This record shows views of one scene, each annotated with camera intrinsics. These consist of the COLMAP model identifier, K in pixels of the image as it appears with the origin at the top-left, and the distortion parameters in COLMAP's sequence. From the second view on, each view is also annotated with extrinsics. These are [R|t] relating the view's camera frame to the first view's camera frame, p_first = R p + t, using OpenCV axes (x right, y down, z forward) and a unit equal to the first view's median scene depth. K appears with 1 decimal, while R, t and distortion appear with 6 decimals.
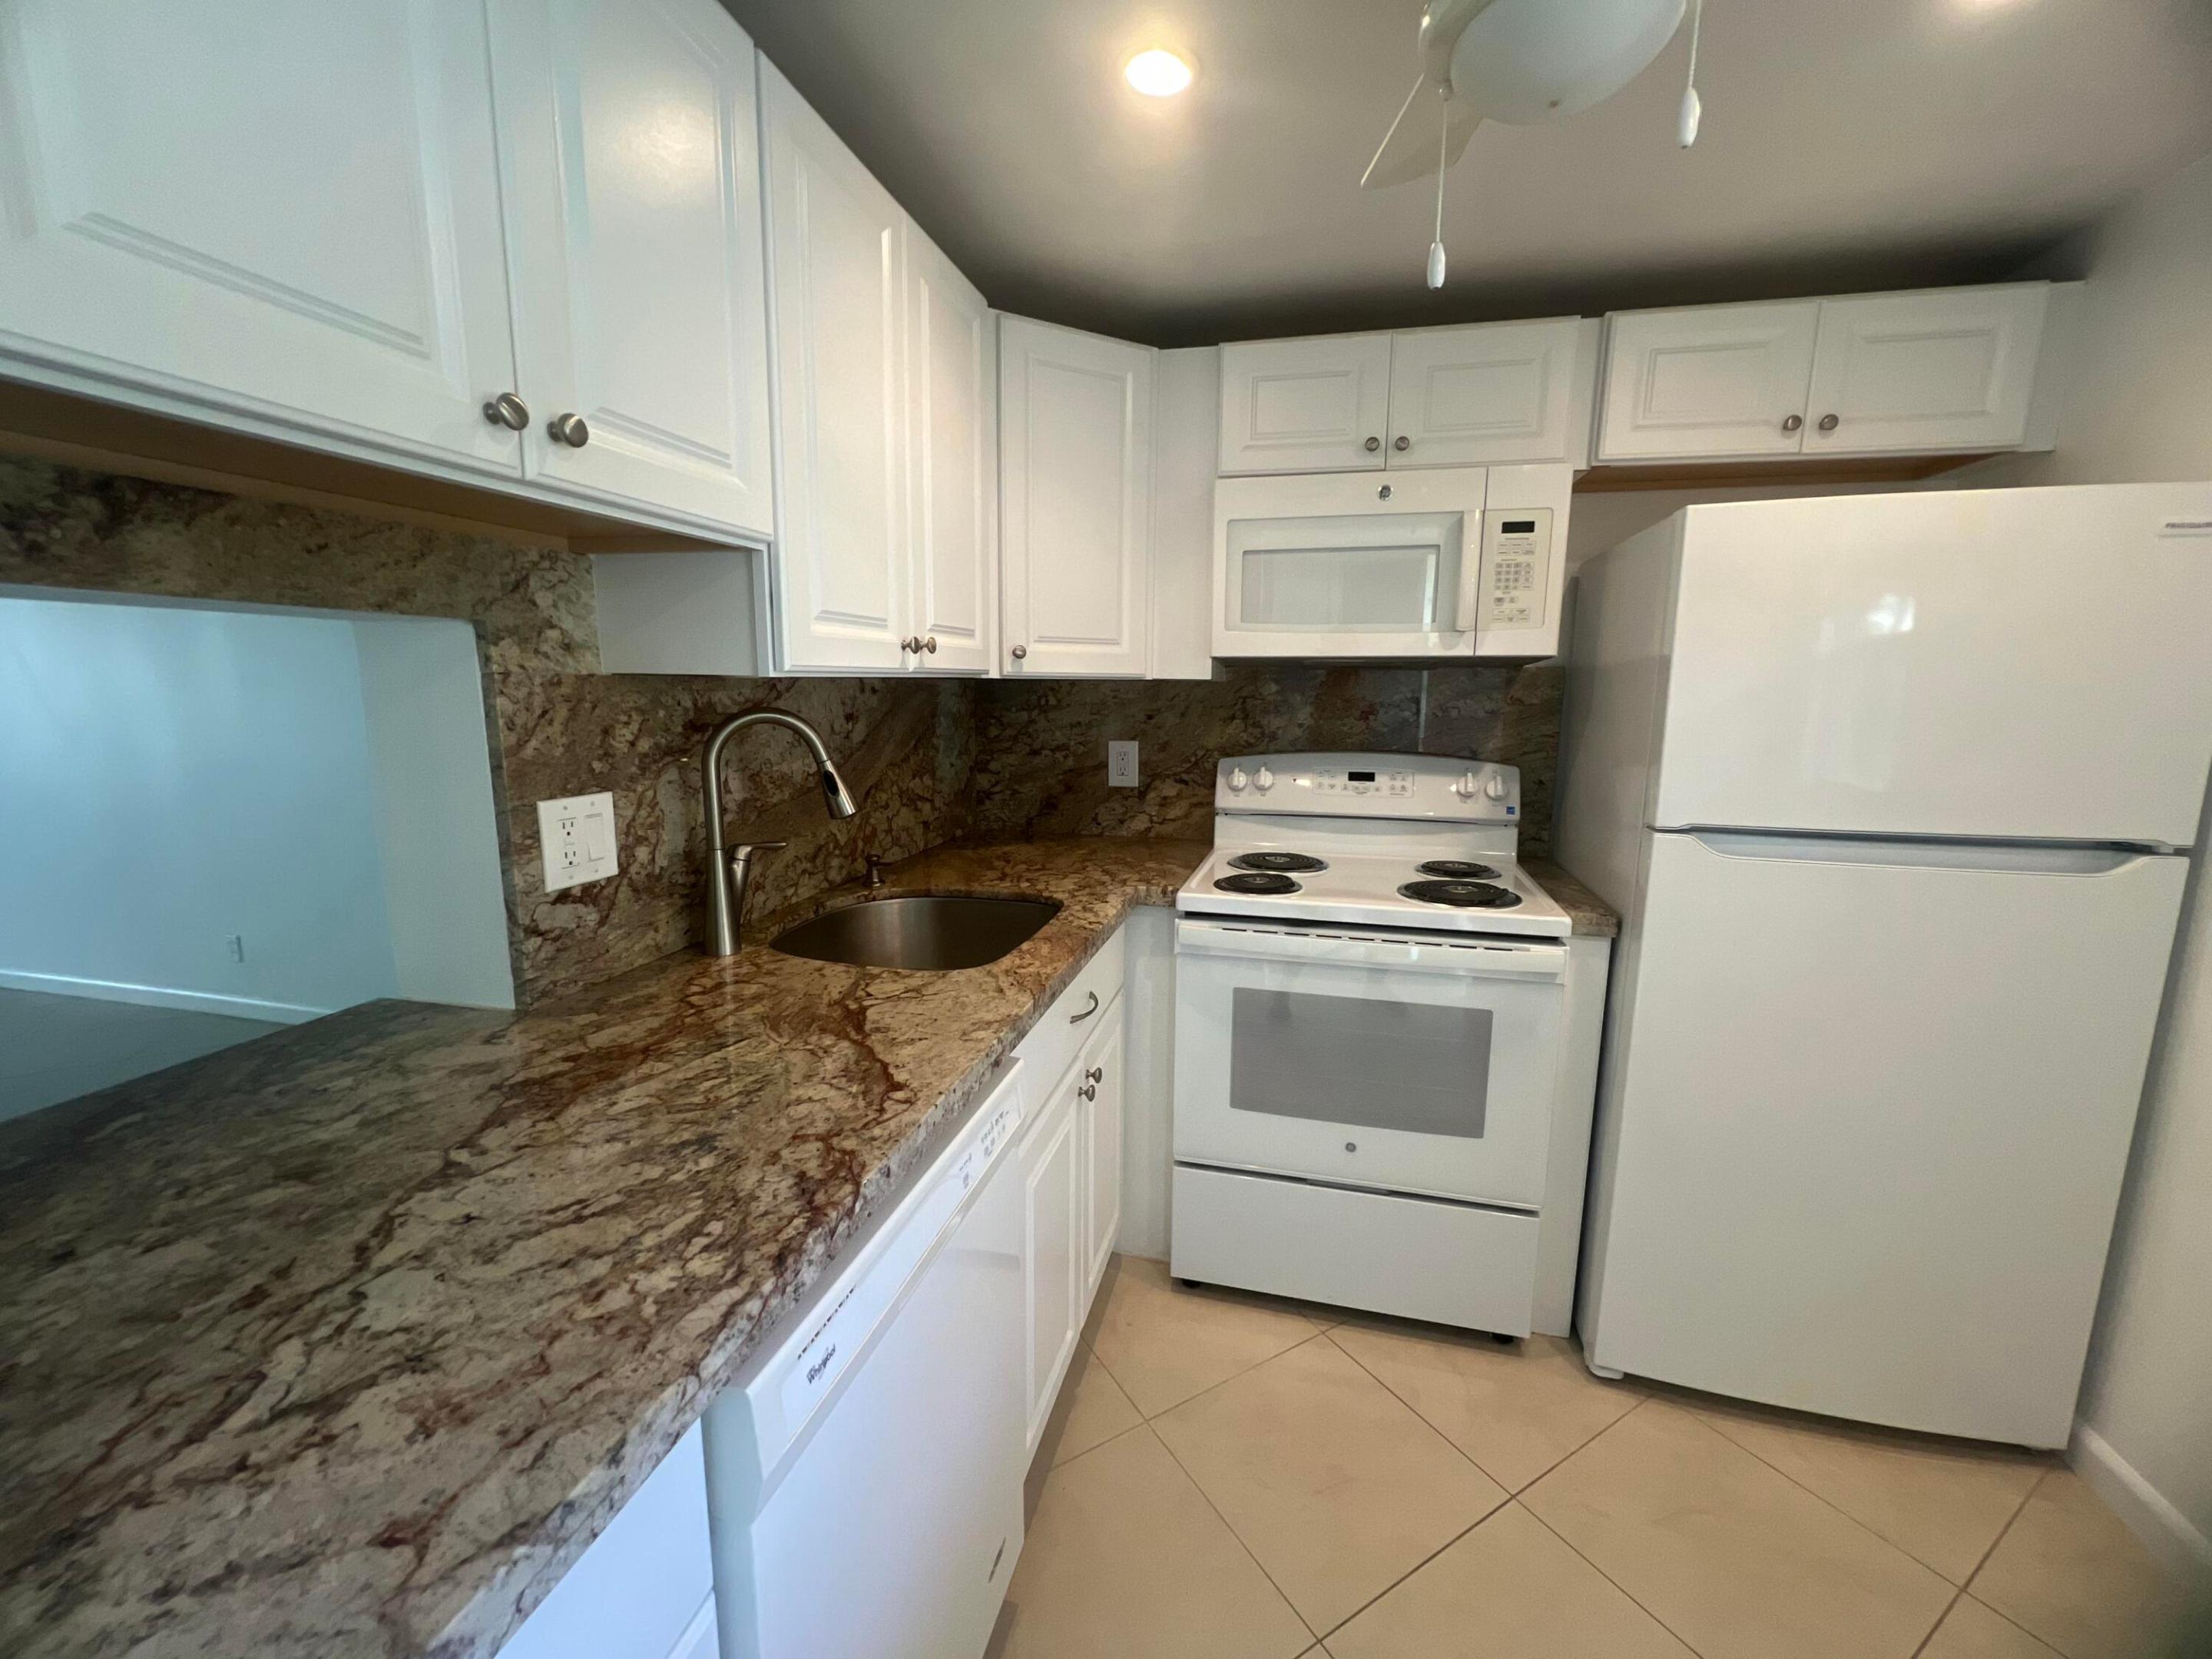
lens RADIAL K [[886.2, 0, 1109.2], [0, 886.2, 831.1], [0, 0, 1]] dist [-0.000577, 0.000341]
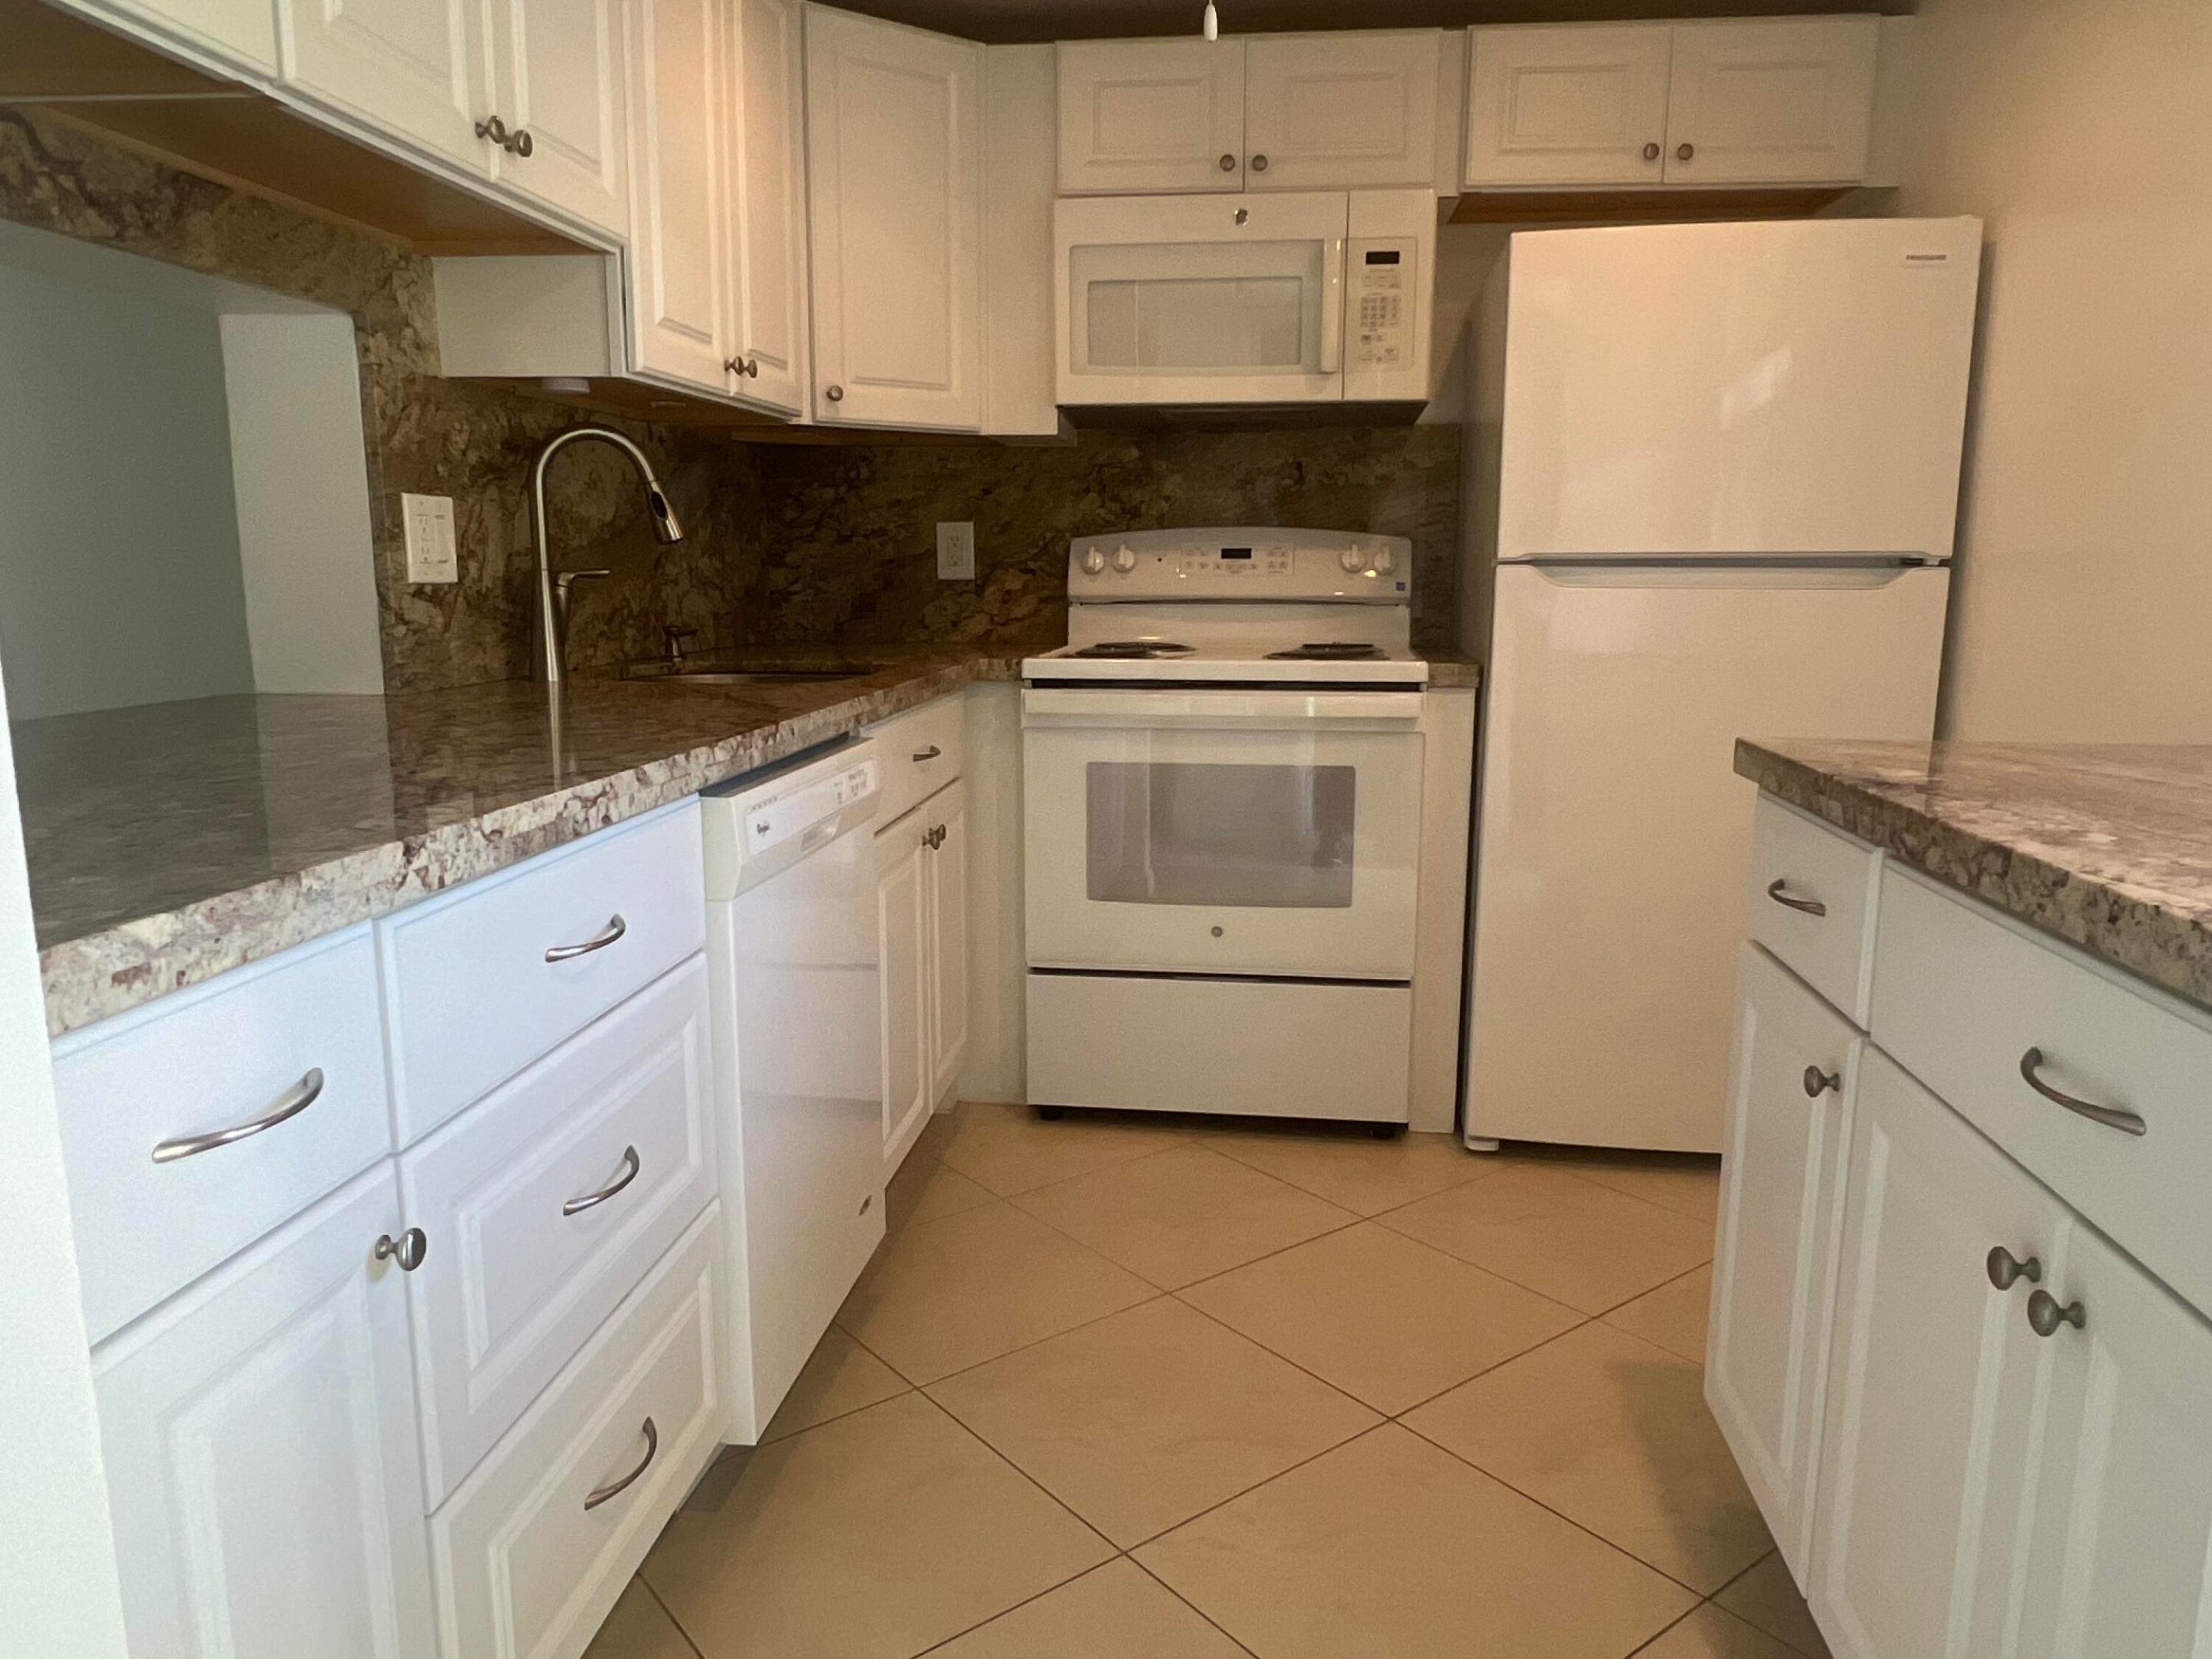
lens RADIAL K [[1497.9, 0, 1095.4], [0, 1497.9, 831.3], [0, 0, 1]] dist [0.002163, 0.000342]
pose [[0.993060, -0.027120, 0.114443, -0.029189], [0.025021, 0.999492, 0.019736, 0.220169], [-0.114920, -0.016736, 0.993234, -0.536070]]
